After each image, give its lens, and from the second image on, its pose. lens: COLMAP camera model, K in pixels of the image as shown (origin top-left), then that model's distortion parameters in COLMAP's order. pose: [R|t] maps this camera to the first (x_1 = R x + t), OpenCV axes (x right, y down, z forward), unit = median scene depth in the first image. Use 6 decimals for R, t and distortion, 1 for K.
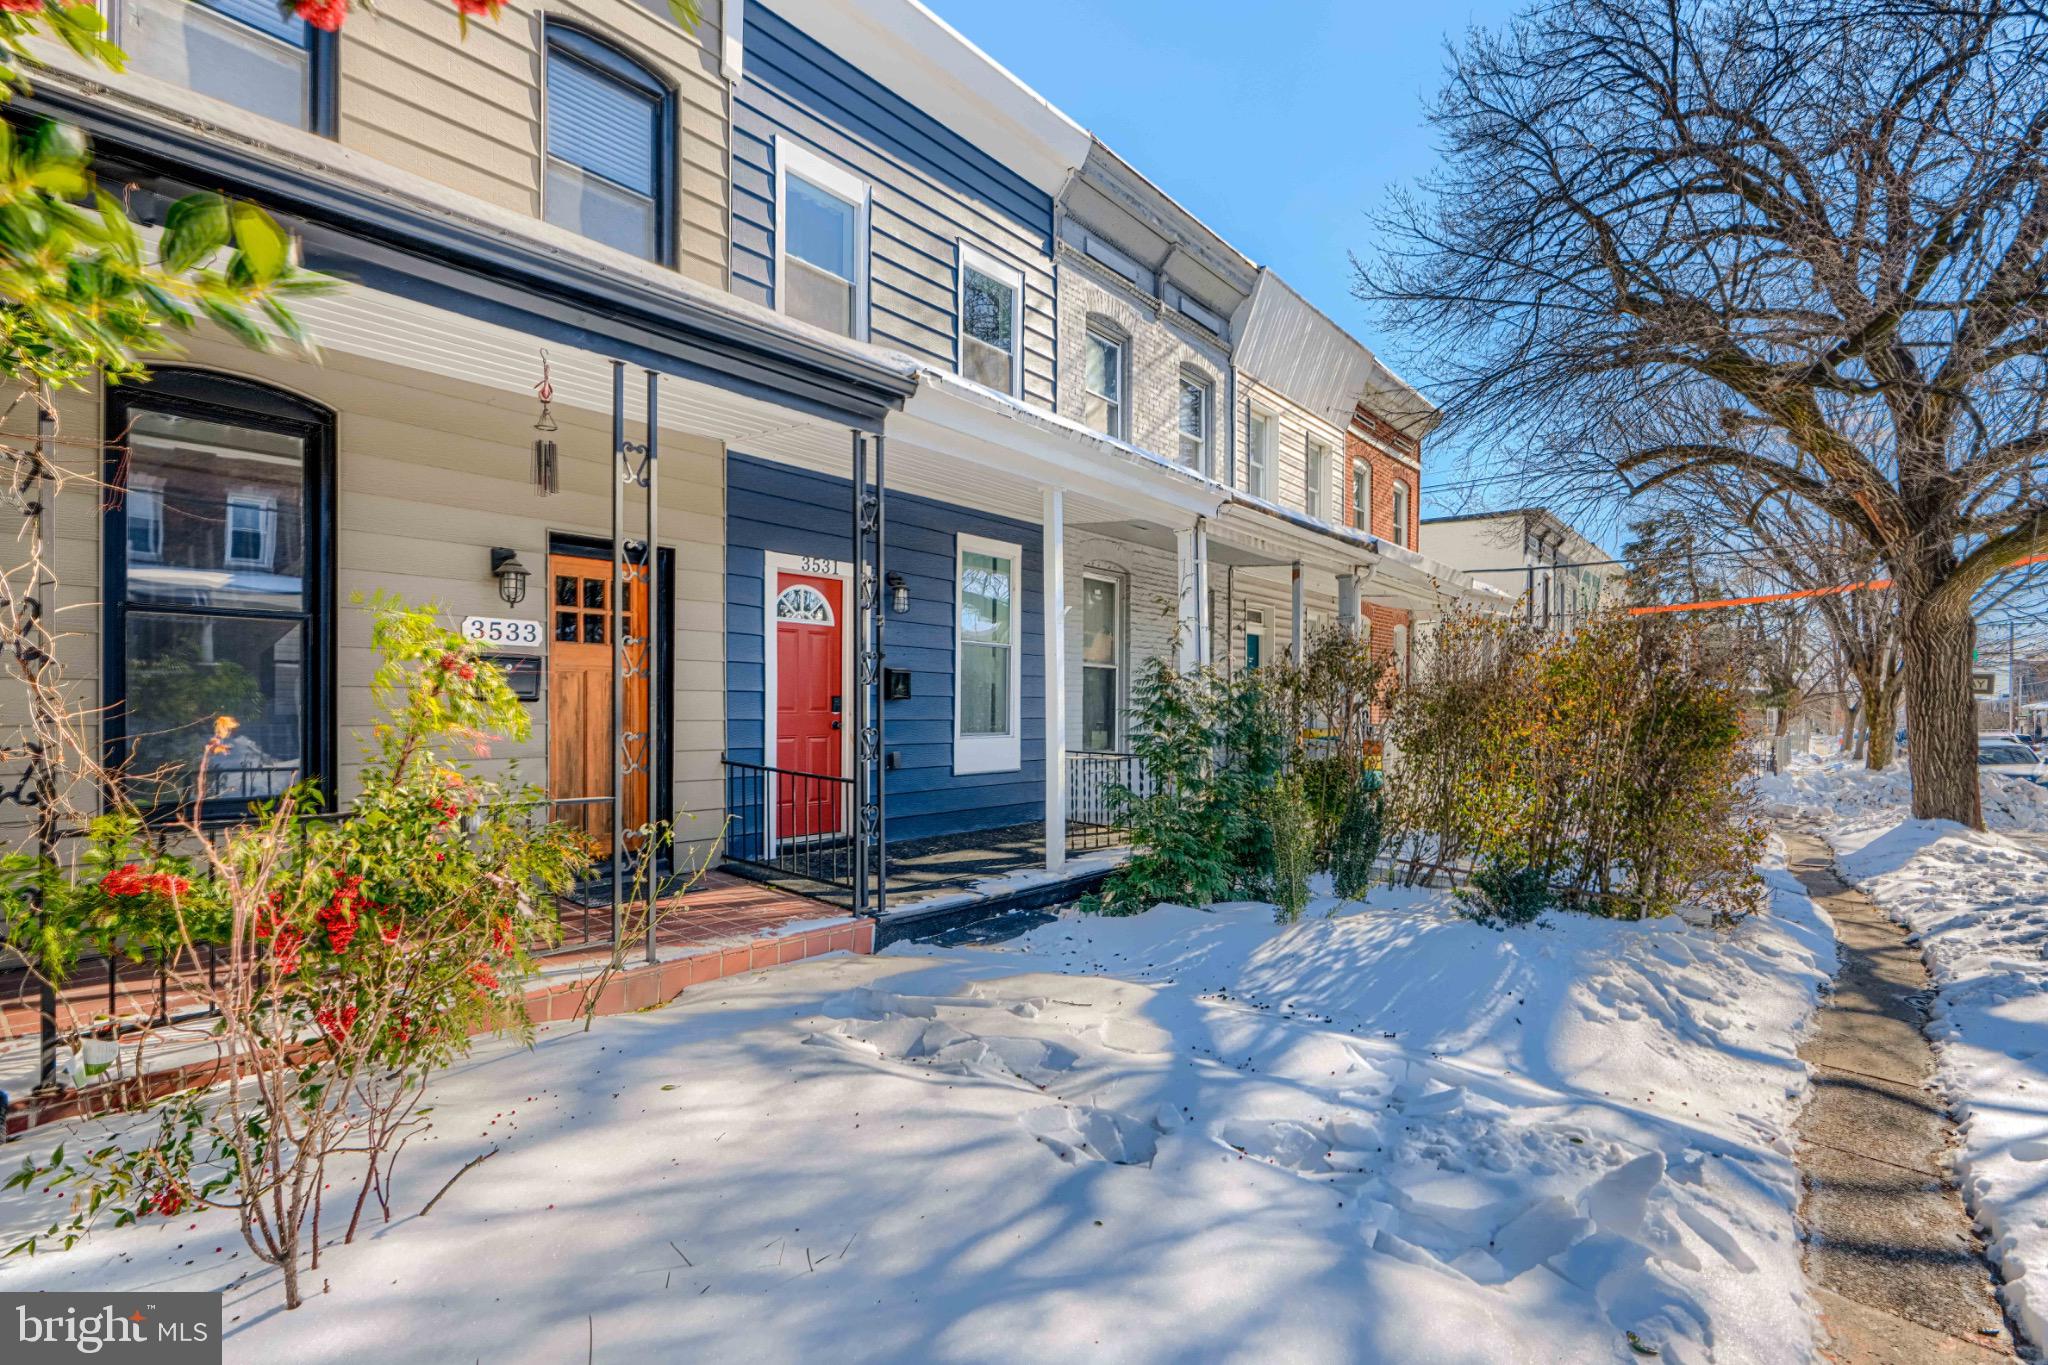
lens RADIAL K [[958.6, 0, 1036.6], [0, 958.6, 706.2], [0, 0, 1]] dist [-0.013081, -0.000129]
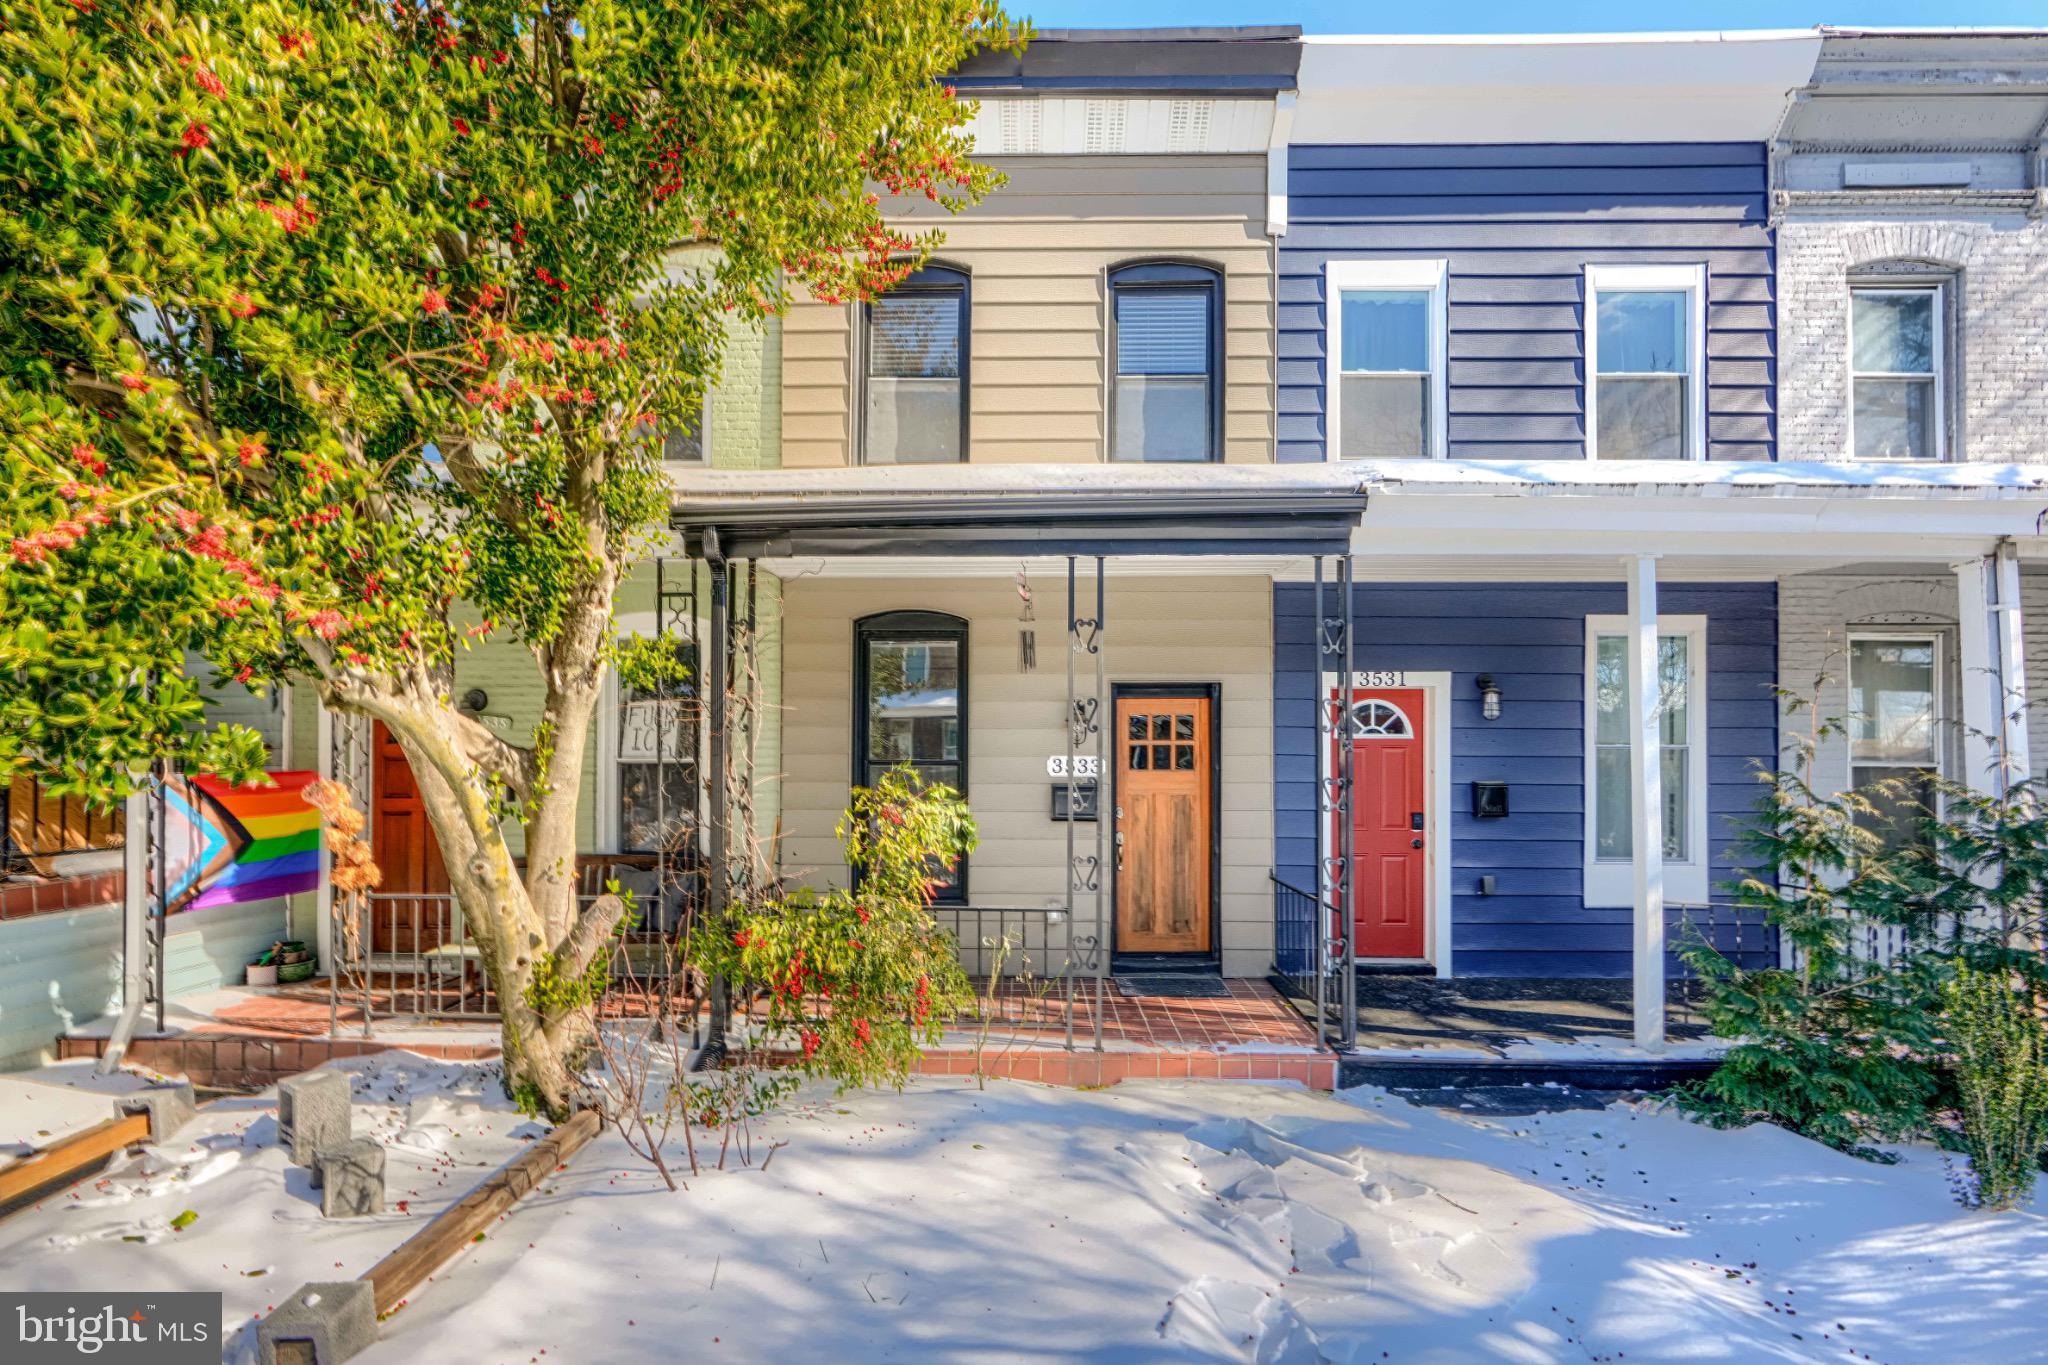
lens RADIAL K [[966.9, 0, 1016.2], [0, 966.9, 759.2], [0, 0, 1]] dist [-0.000613, -0.000047]
pose [[0.620333, -0.027015, -0.783873, 0.340985], [0.003253, 0.999487, -0.031871, -0.039822], [0.784332, 0.017221, 0.620103, 0.117249]]
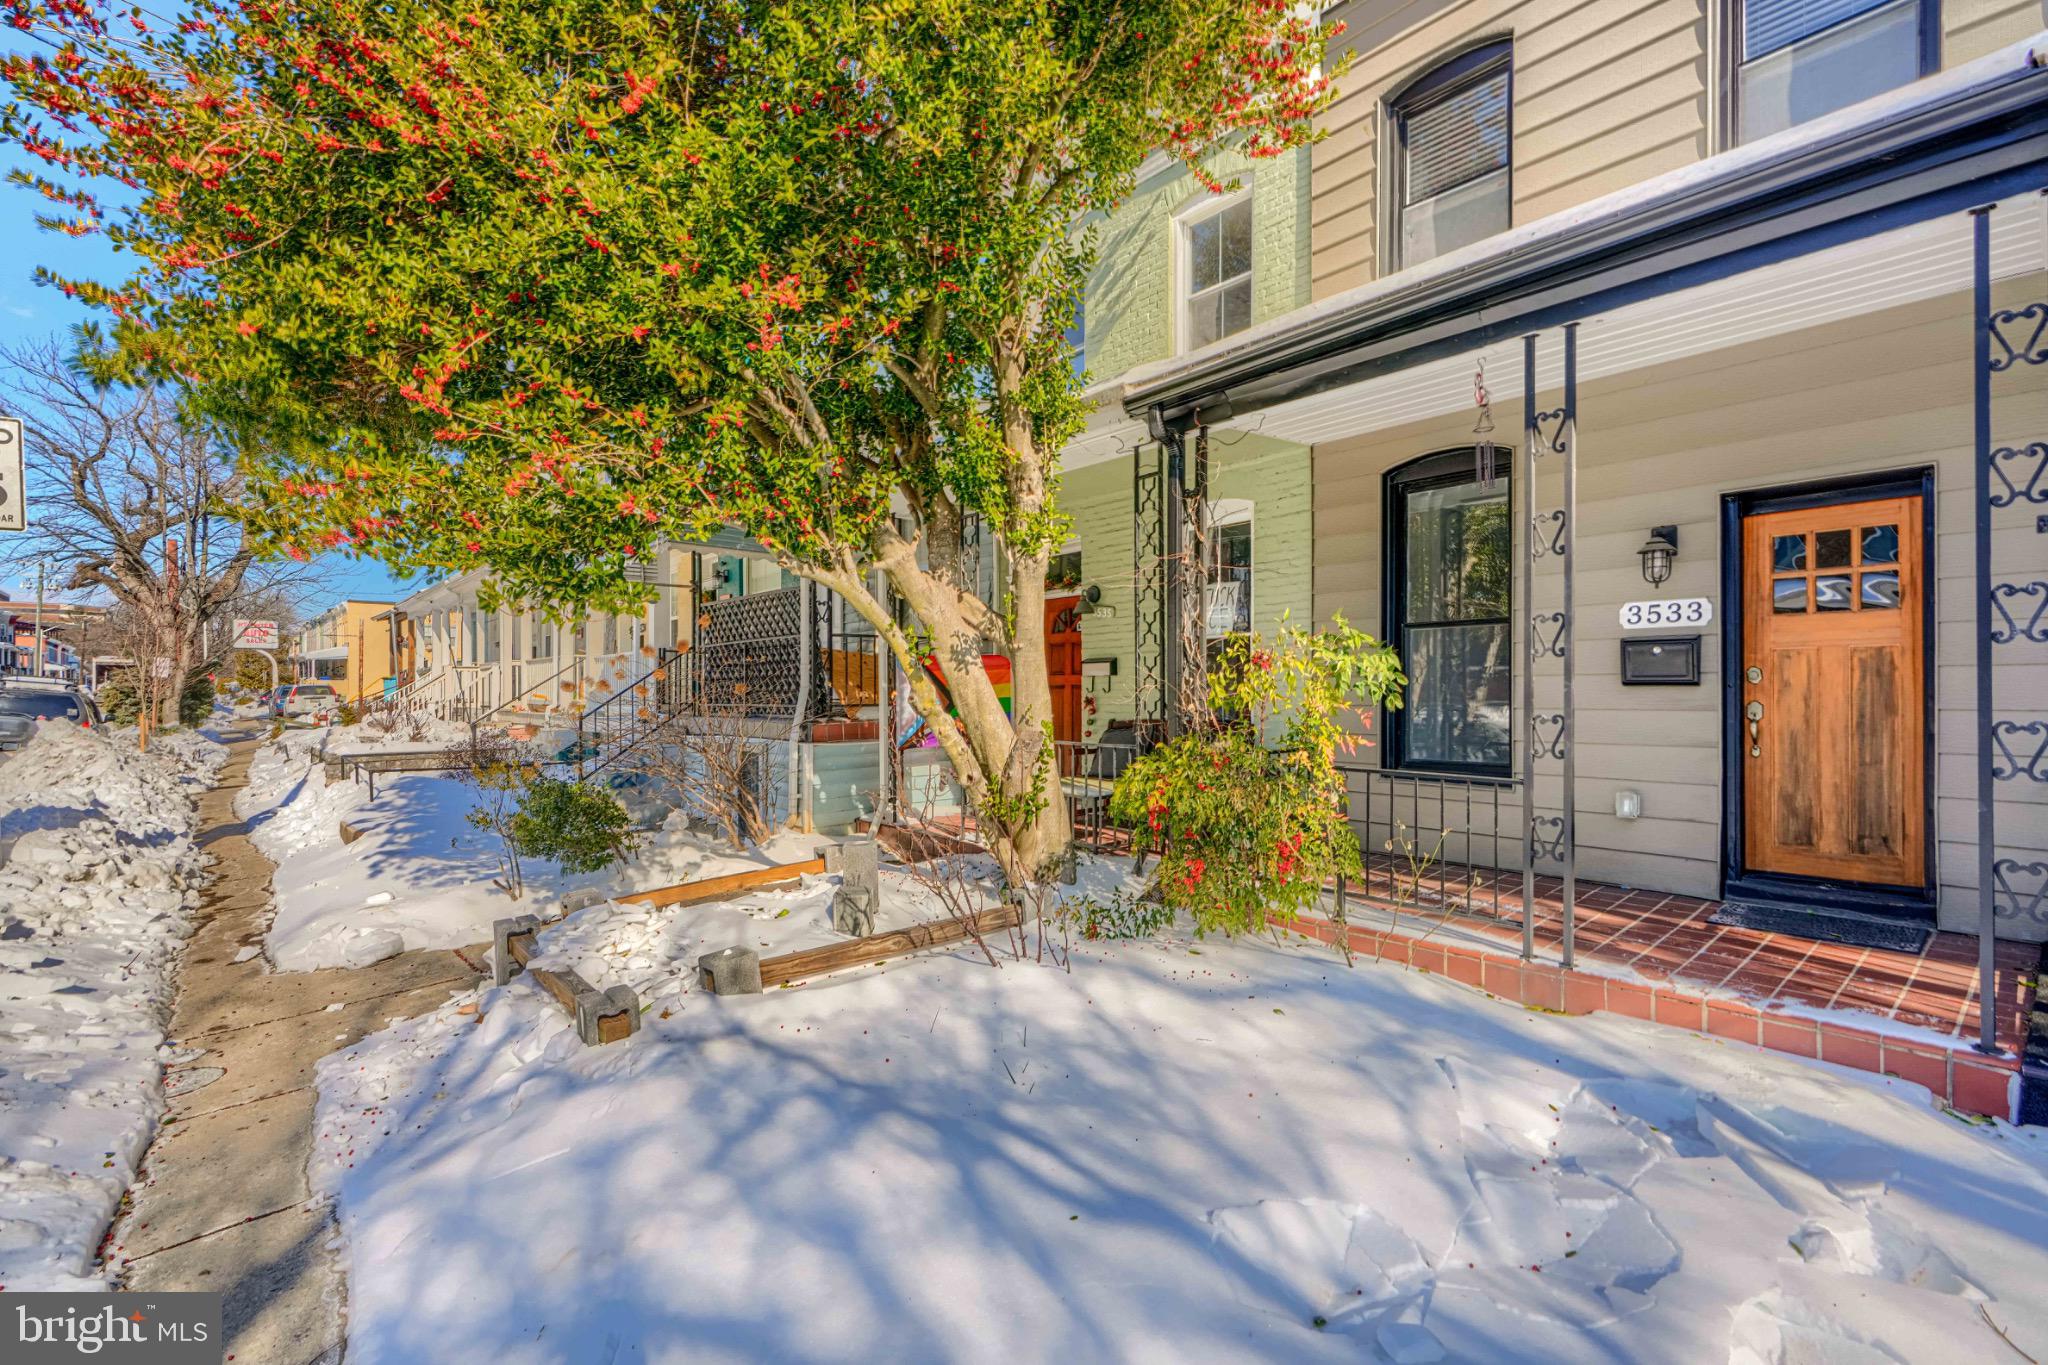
lens RADIAL K [[933.7, 0, 1021.5], [0, 933.7, 675.2], [0, 0, 1]] dist [0.000898, -0.000126]
pose [[-0.191405, -0.035638, -0.980864, 0.407519], [-0.002586, 0.999355, -0.035805, 0.015921], [0.981508, -0.004317, -0.191374, 0.462399]]
